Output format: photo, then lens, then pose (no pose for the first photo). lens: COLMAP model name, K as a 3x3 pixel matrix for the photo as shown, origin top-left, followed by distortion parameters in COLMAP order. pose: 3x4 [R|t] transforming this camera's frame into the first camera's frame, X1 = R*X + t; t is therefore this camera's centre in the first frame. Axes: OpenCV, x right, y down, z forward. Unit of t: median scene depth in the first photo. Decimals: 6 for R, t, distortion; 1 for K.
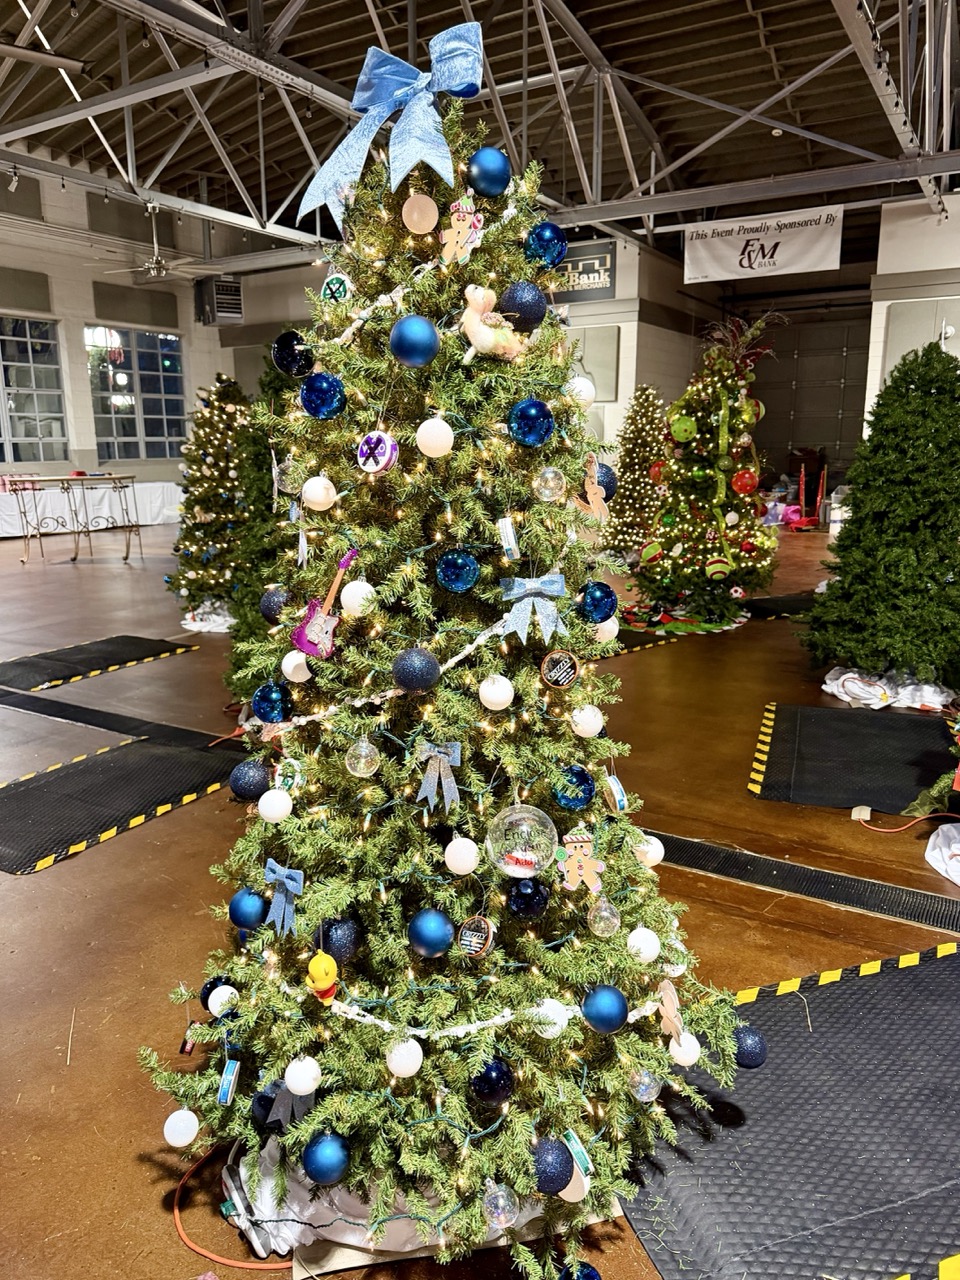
lens RADIAL K [[917.5, 0, 484.7], [0, 917.5, 634.3], [0, 0, 1]] dist [-0.002321, -0.007178]
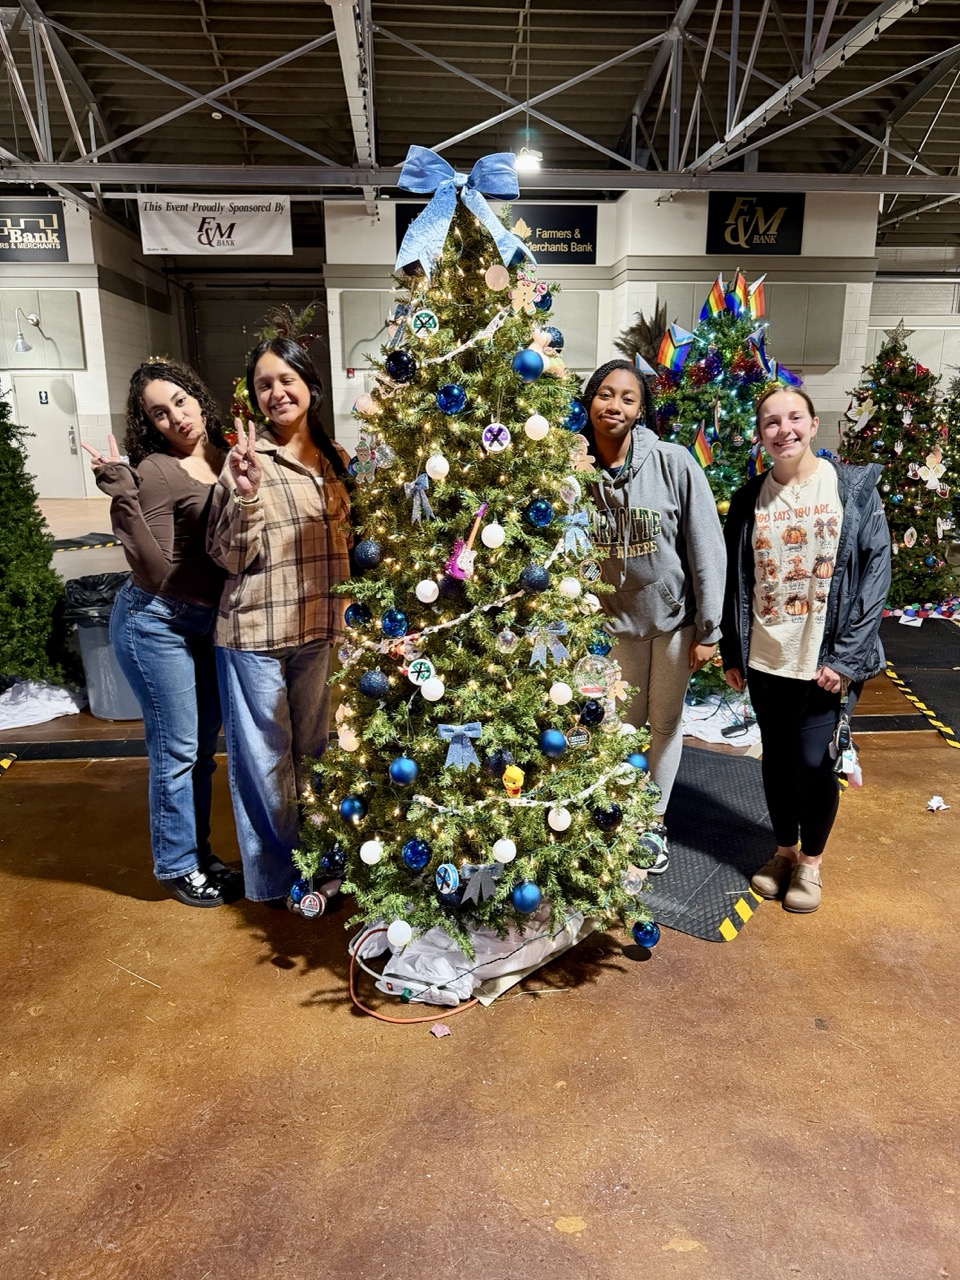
lens RADIAL K [[917.5, 0, 473.4], [0, 917.5, 641.6], [0, 0, 1]] dist [-0.002321, -0.007178]
pose [[0.808717, -0.144505, 0.570171, -0.134871], [0.120793, 0.989493, 0.079448, 0.001132], [-0.575661, 0.004622, 0.817675, -0.026743]]
